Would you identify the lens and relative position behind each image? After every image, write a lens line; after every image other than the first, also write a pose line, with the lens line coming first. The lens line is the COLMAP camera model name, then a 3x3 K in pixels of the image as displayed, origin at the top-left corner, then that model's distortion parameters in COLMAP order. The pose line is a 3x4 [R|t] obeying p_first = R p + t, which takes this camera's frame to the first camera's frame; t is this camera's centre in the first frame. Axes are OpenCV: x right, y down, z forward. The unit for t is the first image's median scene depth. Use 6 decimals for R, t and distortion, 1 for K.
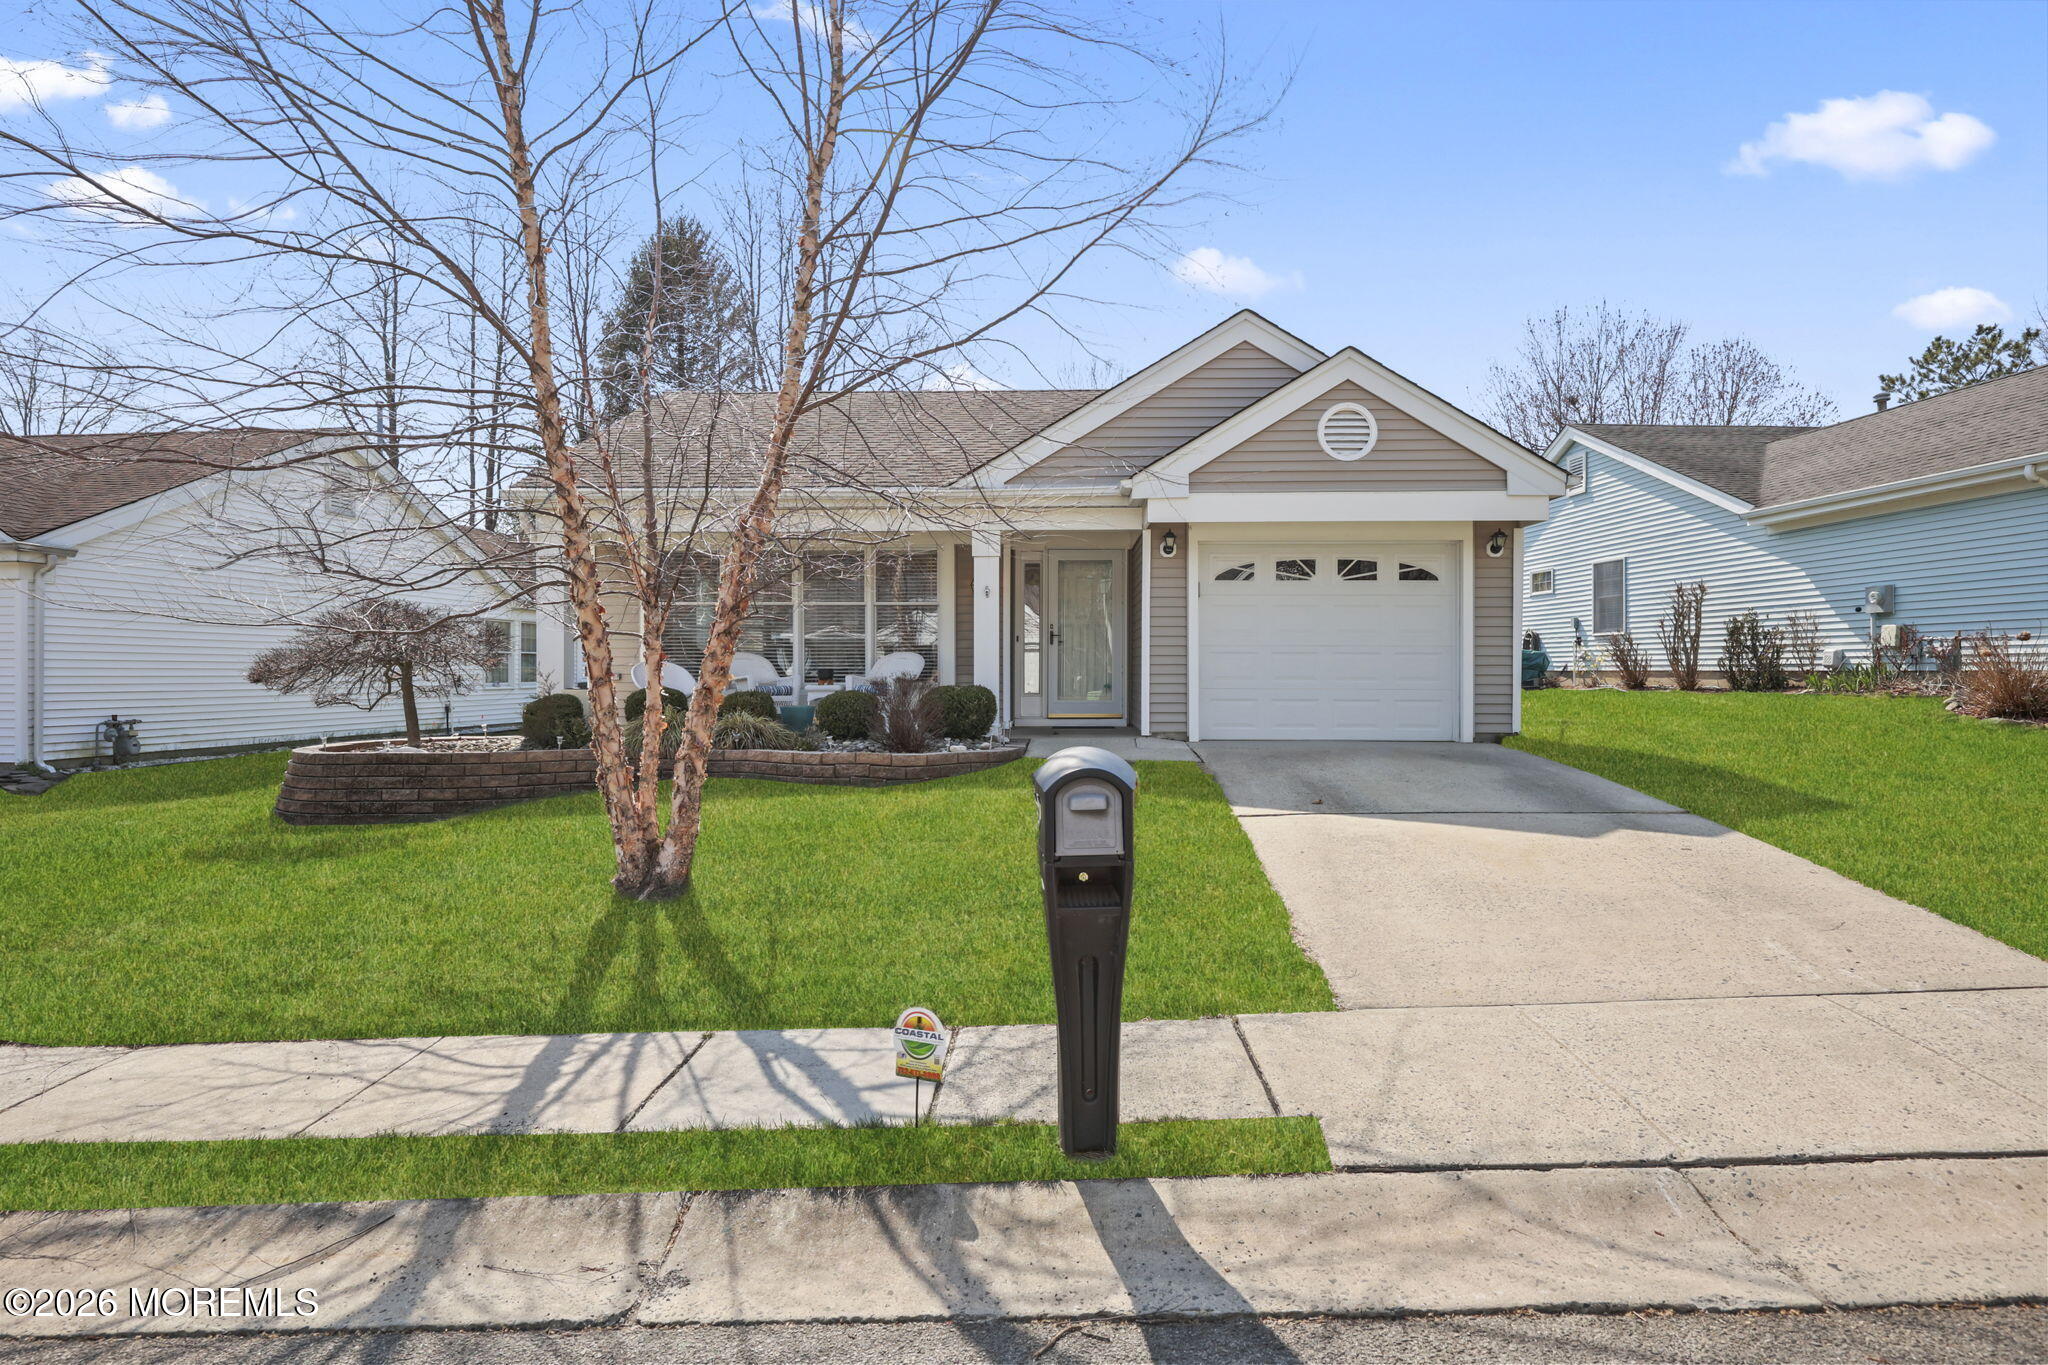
lens RADIAL K [[851.4, 0, 1032.0], [0, 851.4, 680.7], [0, 0, 1]] dist [-0.000614, -0.000233]
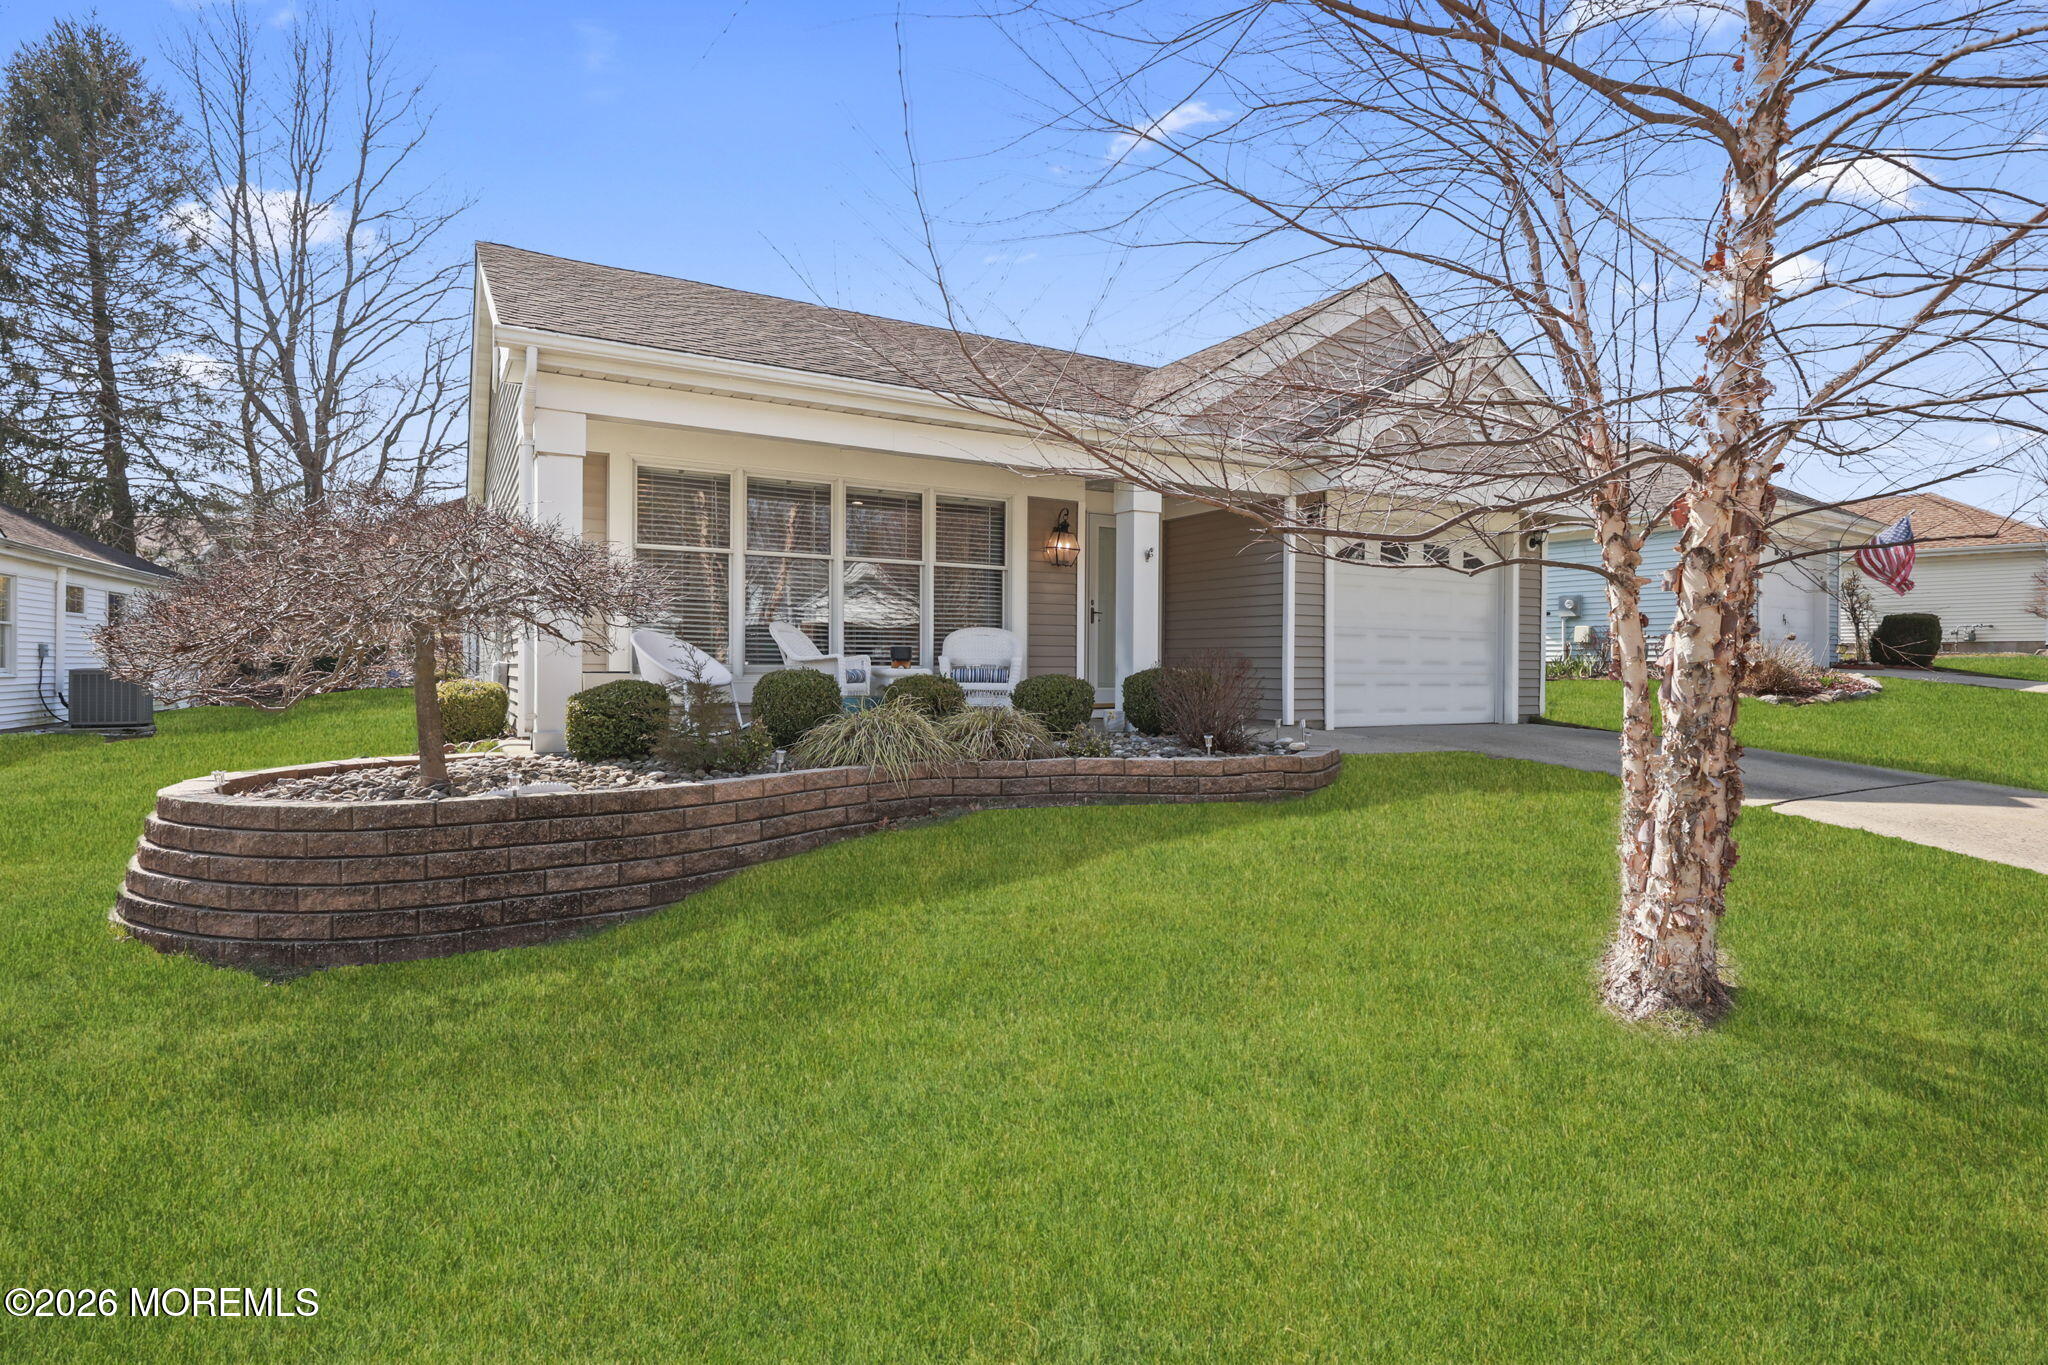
lens RADIAL K [[851.4, 0, 1022.1], [0, 851.4, 680.3], [0, 0, 1]] dist [-0.000614, -0.000233]
pose [[0.904100, -0.002404, 0.427315, -0.519101], [-0.002724, 0.999931, 0.011388, 0.007552], [-0.427313, -0.011460, 0.904031, 0.310412]]
